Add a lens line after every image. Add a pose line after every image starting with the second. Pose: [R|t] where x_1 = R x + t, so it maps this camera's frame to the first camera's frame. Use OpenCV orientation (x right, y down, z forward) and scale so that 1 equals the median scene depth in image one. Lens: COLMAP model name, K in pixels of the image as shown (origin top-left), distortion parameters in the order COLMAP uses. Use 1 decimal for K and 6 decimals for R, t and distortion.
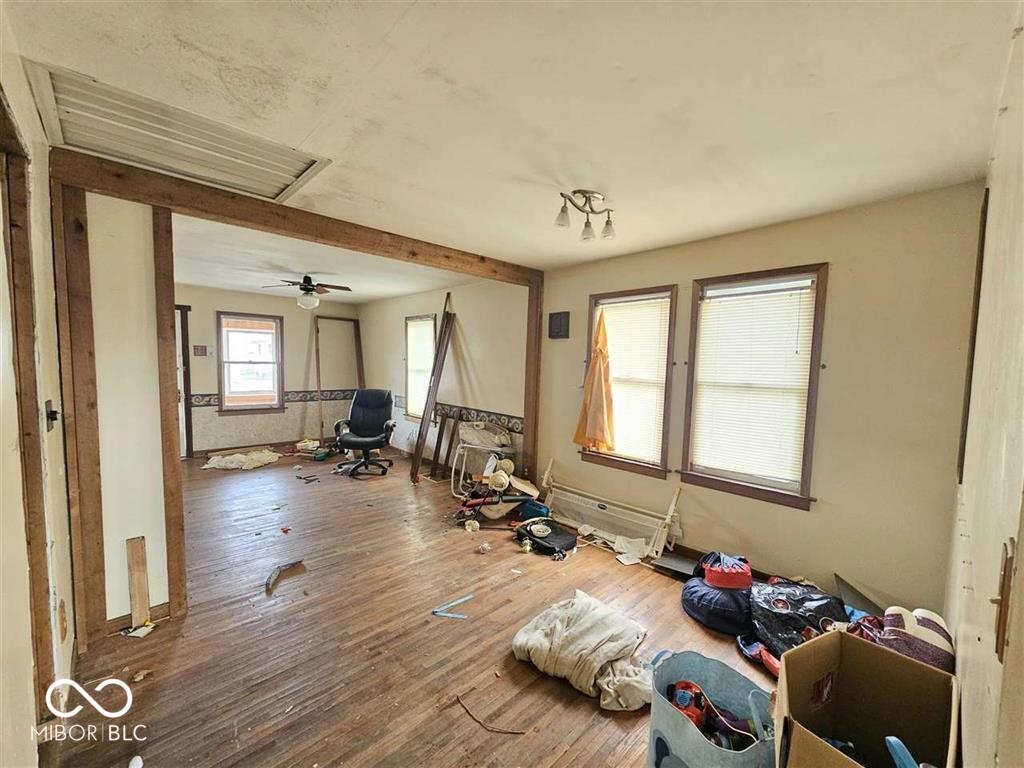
lens RADIAL K [[419.9, 0, 513.7], [0, 419.9, 387.1], [0, 0, 1]] dist [-0.001043, 0.001533]
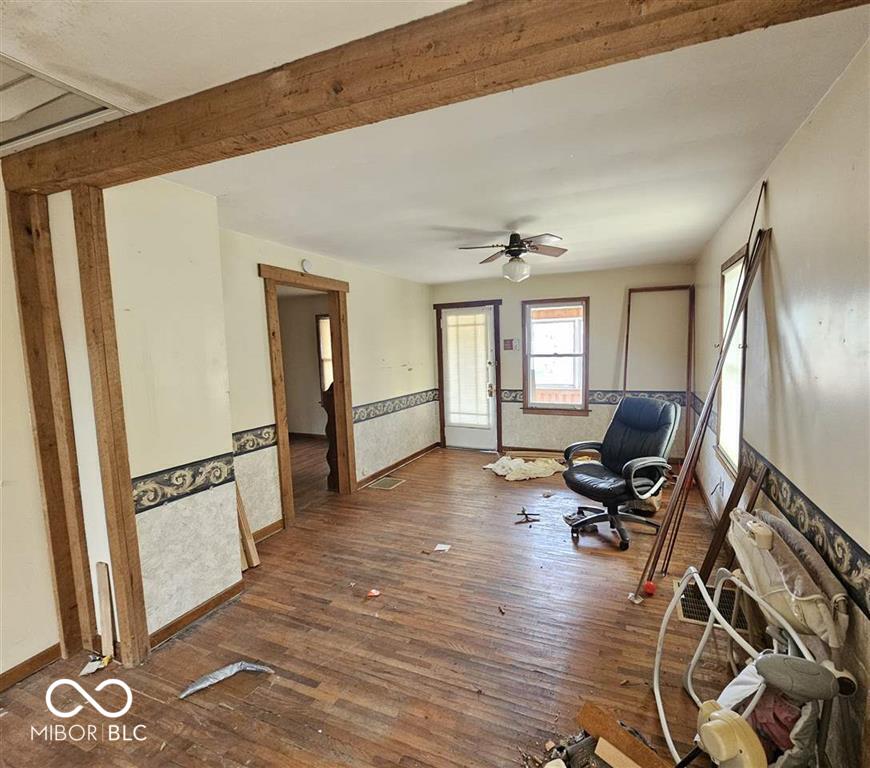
lens RADIAL K [[424.6, 0, 436.0], [0, 424.6, 387.5], [0, 0, 1]] dist [-0.004149, -0.000095]
pose [[0.414622, 0.050069, -0.908615, 0.080808], [-0.021834, 0.998745, 0.045073, -0.027771], [0.909732, 0.001150, 0.415195, 0.435748]]
